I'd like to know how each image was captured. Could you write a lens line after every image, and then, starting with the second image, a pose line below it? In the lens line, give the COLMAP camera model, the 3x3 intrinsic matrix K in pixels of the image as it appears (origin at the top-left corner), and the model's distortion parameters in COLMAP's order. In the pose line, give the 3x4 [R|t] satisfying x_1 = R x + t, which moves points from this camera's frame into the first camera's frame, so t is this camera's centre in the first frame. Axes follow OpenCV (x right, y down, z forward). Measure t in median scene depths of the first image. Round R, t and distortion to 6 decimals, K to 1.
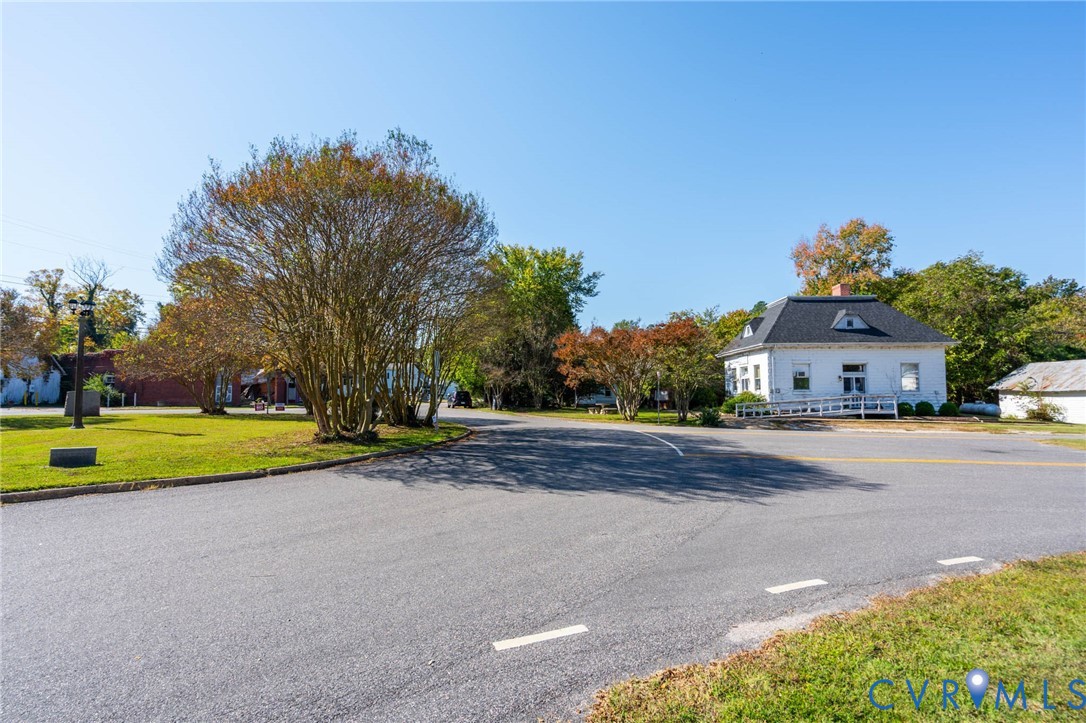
lens RADIAL K [[480.4, 0, 532.8], [0, 480.4, 358.3], [0, 0, 1]] dist [-0.005156, 0.001804]
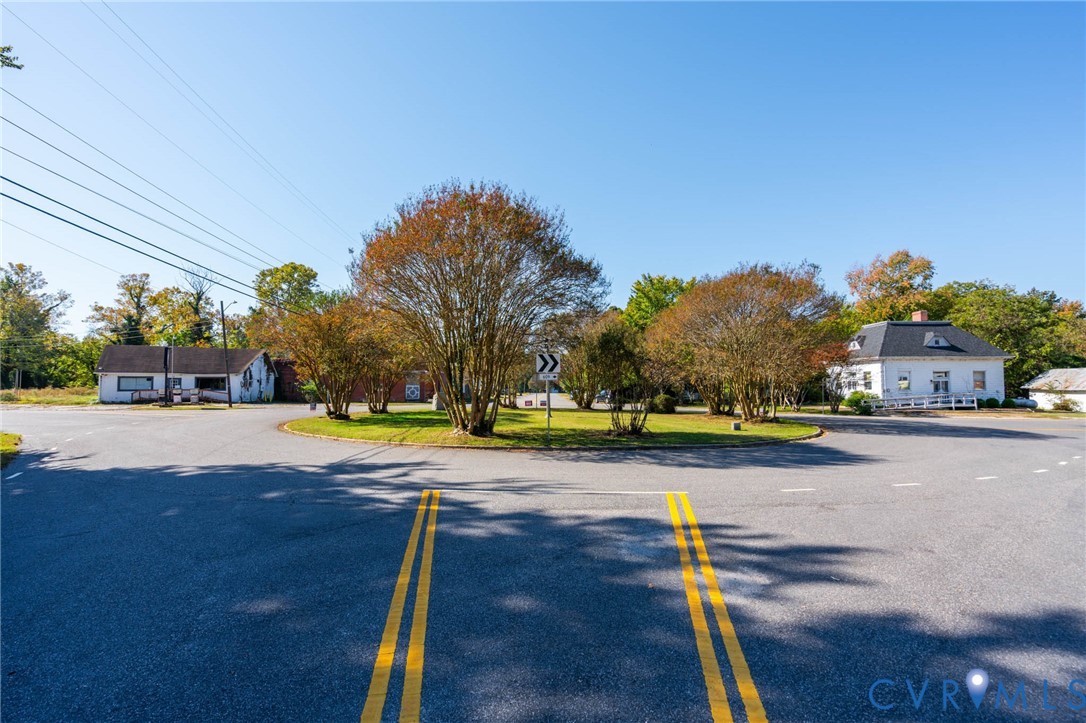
lens RADIAL K [[480.4, 0, 541.0], [0, 480.4, 356.1], [0, 0, 1]] dist [-0.005156, 0.001804]
pose [[0.998791, 0.000807, 0.049148, -0.566066], [-0.001106, 0.999981, 0.006063, -0.039740], [-0.049143, -0.006110, 0.998773, -0.344876]]
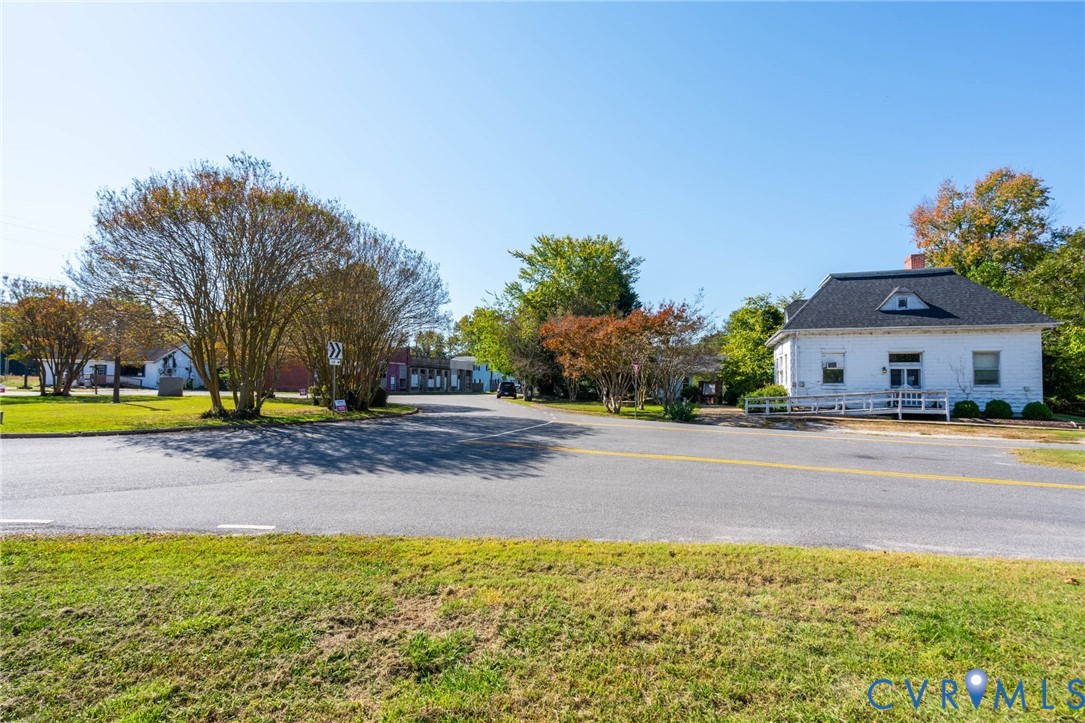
lens RADIAL K [[479.9, 0, 531.9], [0, 479.9, 364.7], [0, 0, 1]] dist [-0.005156, 0.001804]
pose [[0.958269, 0.000595, -0.285866, 0.288889], [0.007539, 0.999597, 0.027353, 0.005066], [0.285767, -0.028367, 0.957879, 0.034163]]
